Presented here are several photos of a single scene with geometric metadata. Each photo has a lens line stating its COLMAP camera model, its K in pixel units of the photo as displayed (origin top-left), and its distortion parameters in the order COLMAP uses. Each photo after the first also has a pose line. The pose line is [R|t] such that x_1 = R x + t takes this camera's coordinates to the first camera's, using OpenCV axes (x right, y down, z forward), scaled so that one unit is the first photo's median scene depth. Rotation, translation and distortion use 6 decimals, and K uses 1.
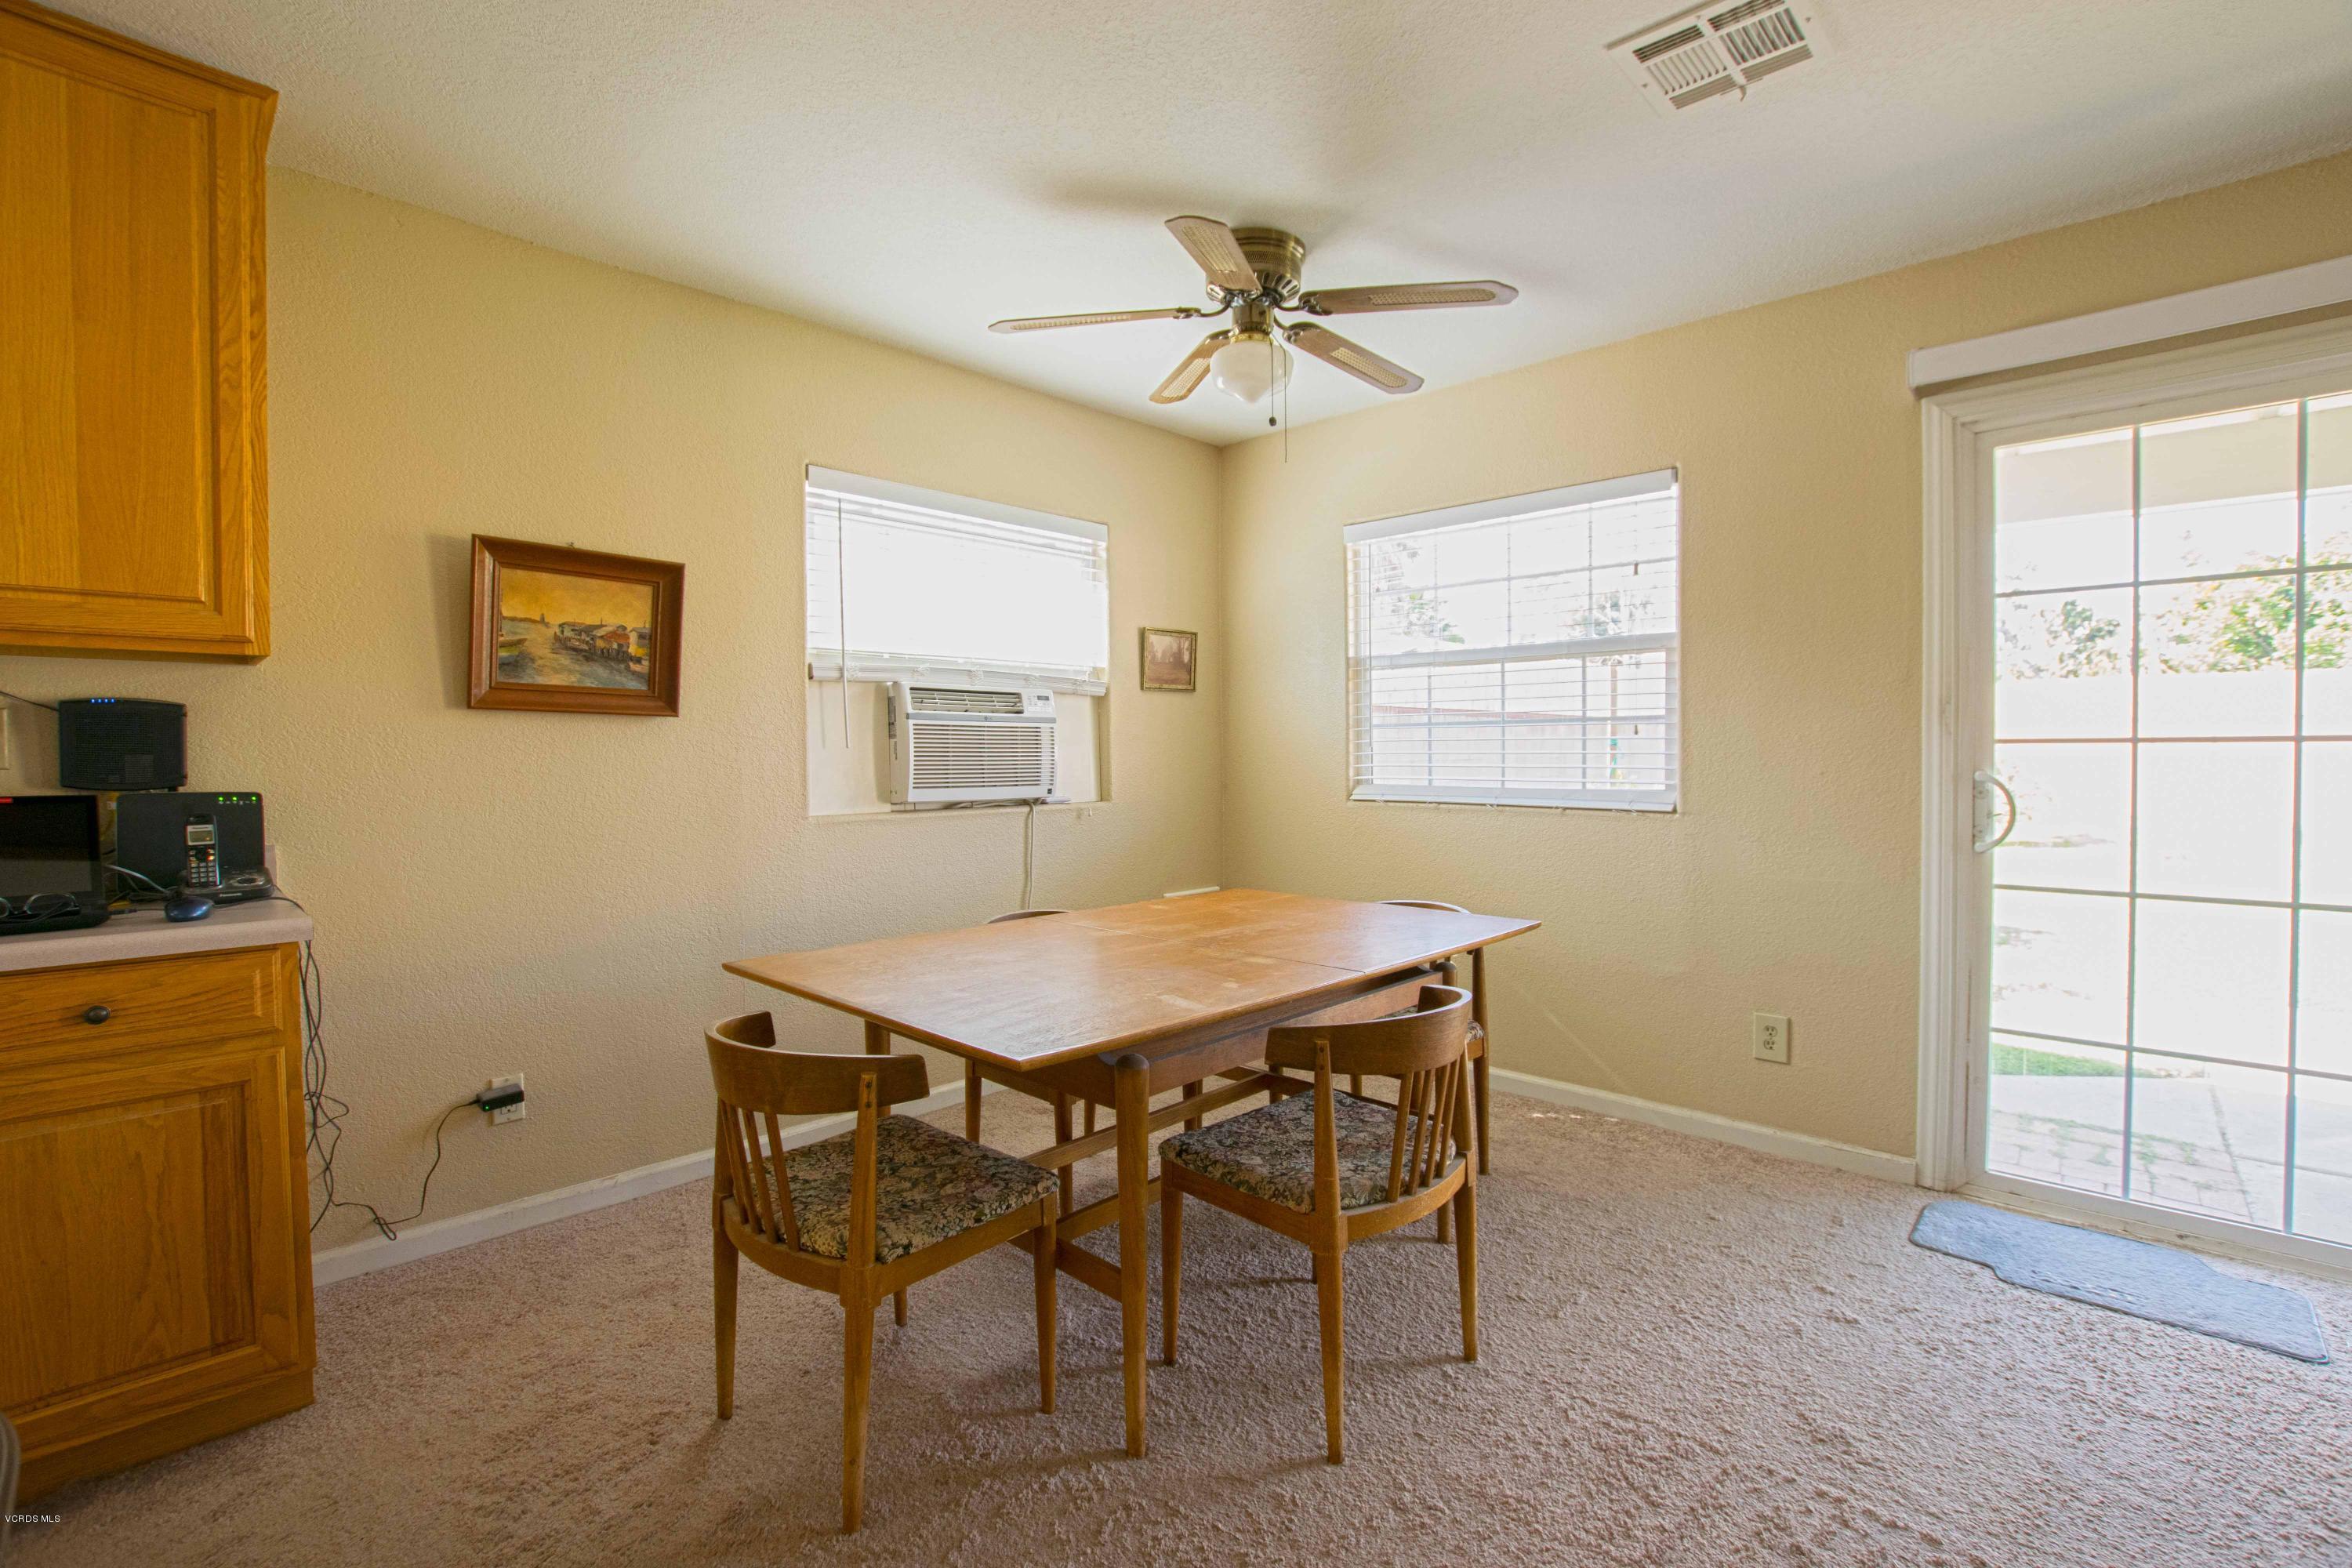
lens RADIAL K [[1053.4, 0, 1176.0], [0, 1053.4, 784.0], [0, 0, 1]] dist [-0.000934, -0.000029]
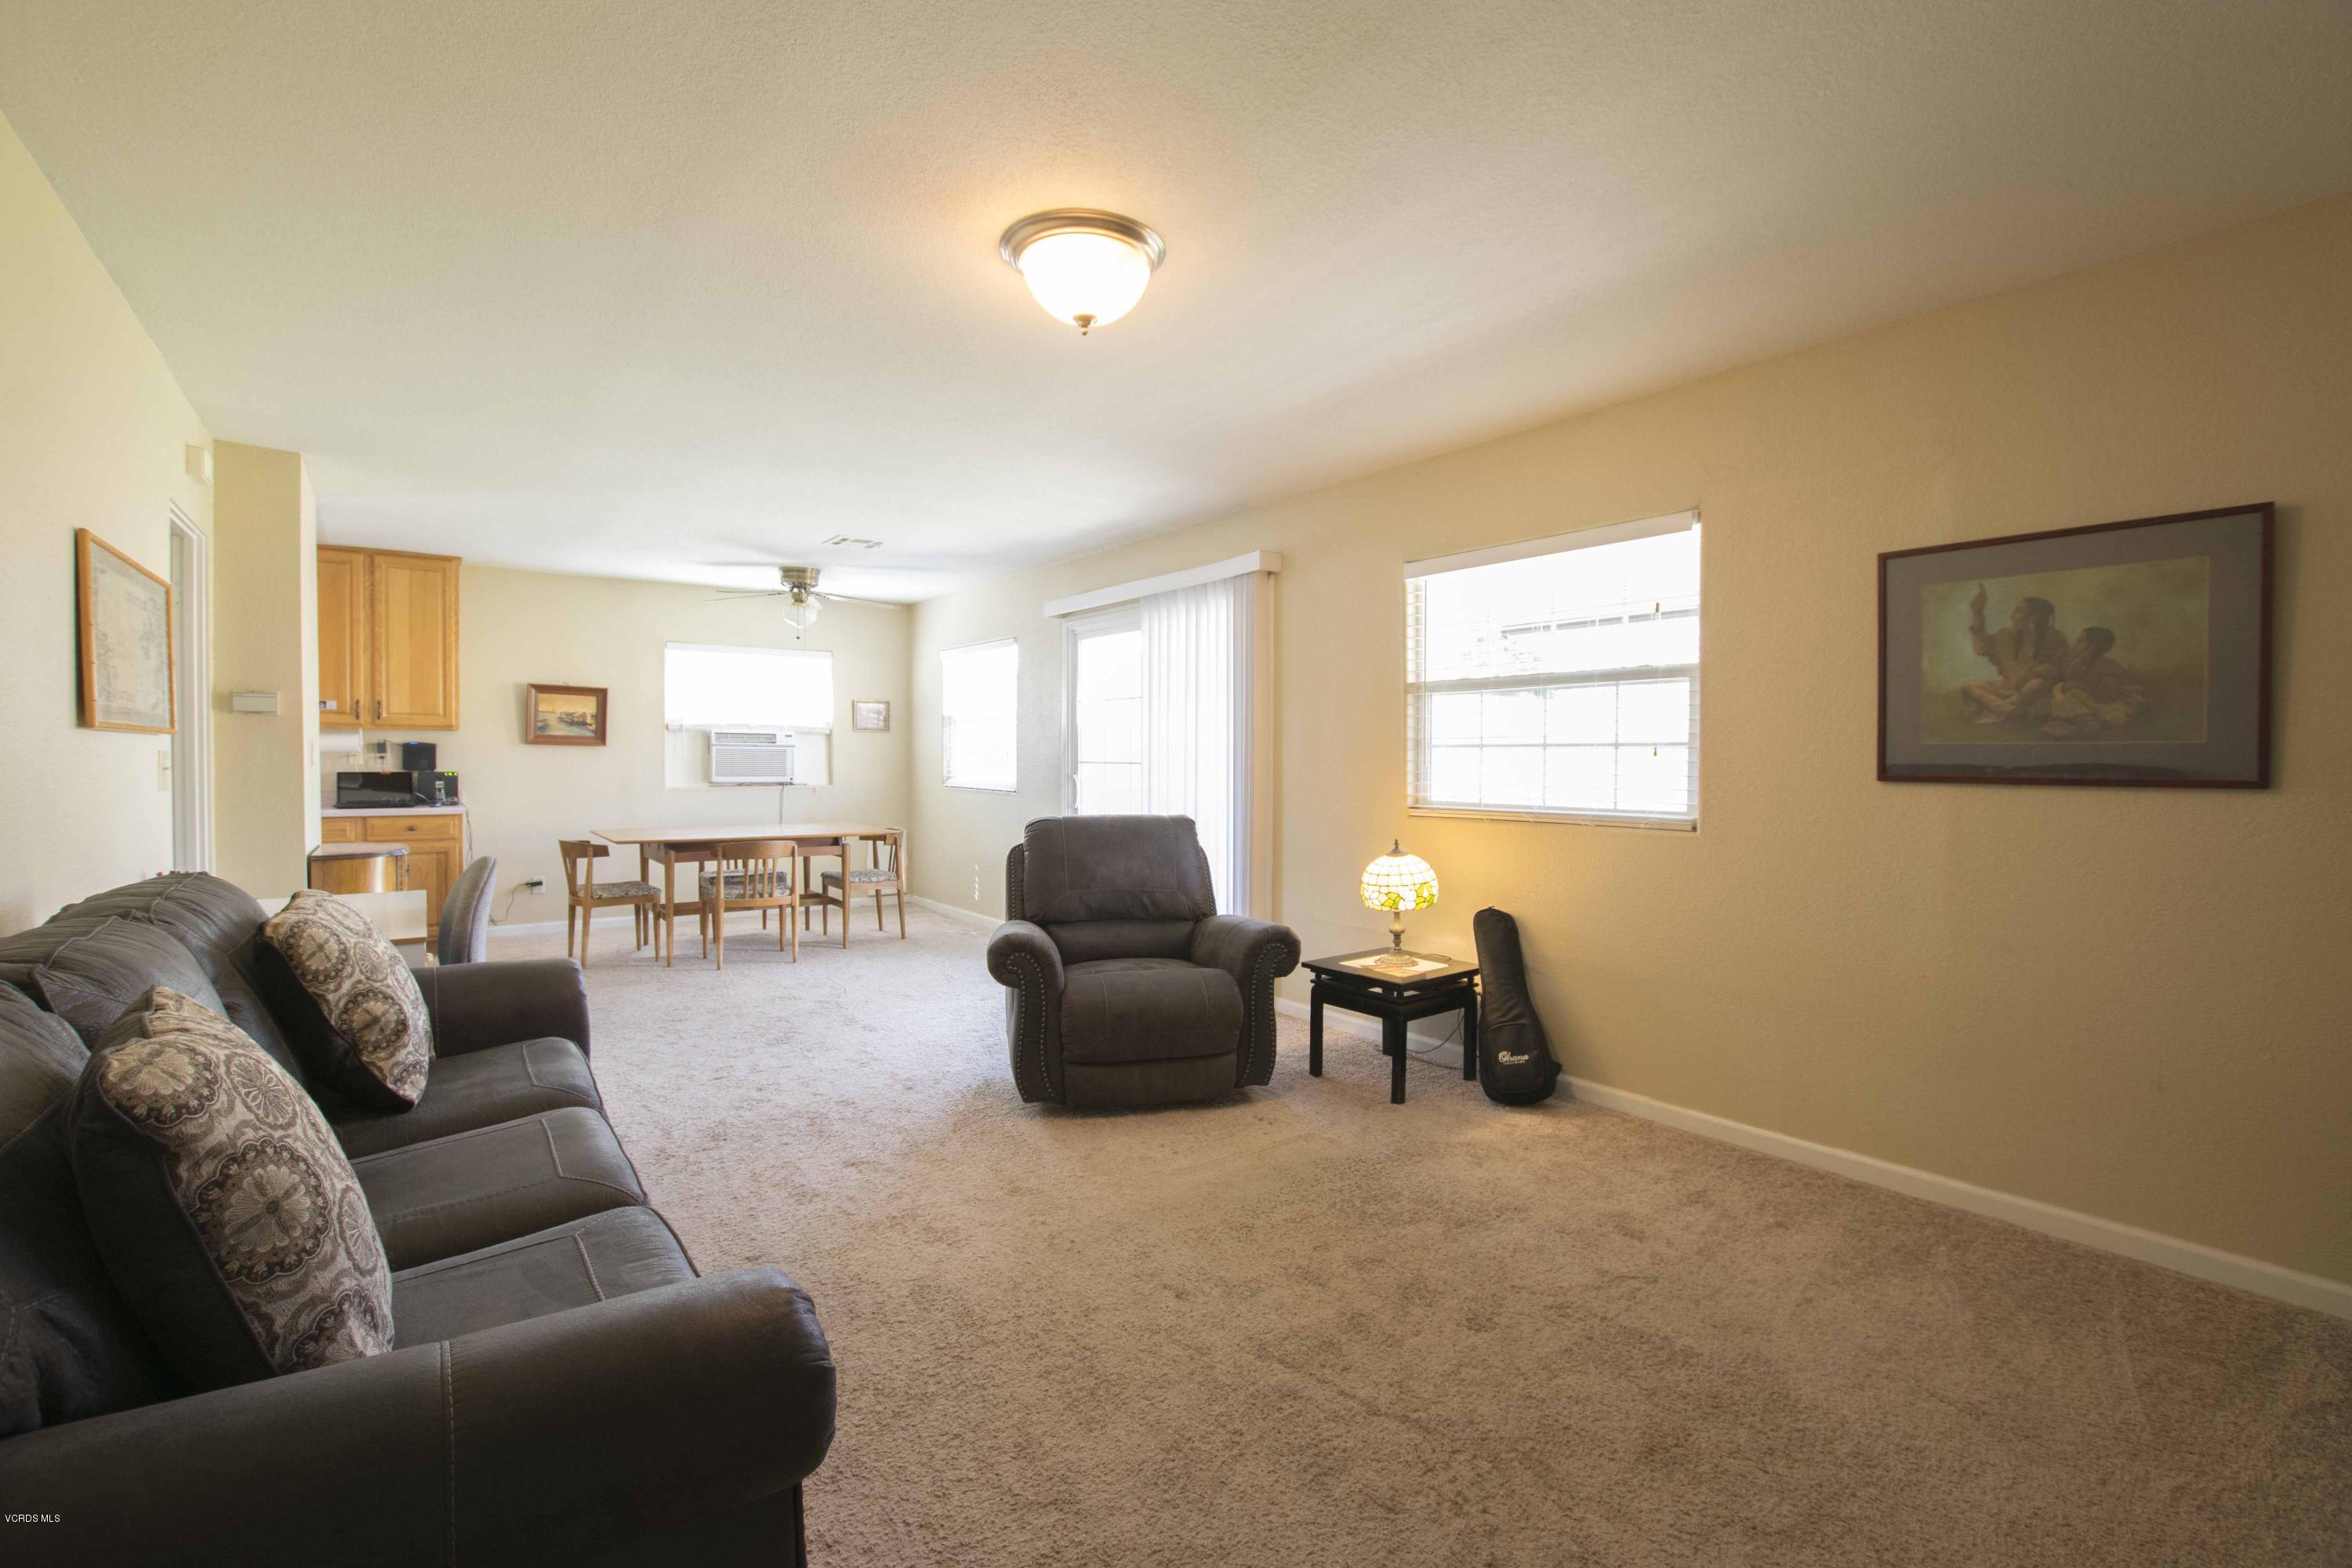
lens RADIAL K [[1008.1, 0, 1176.0], [0, 1008.1, 784.0], [0, 0, 1]] dist [-0.001568, -0.000197]
pose [[0.991525, 0.004538, -0.129836, 1.289317], [-0.007170, 0.999778, -0.019809, 0.071176], [0.129718, 0.020572, 0.991338, -1.329852]]
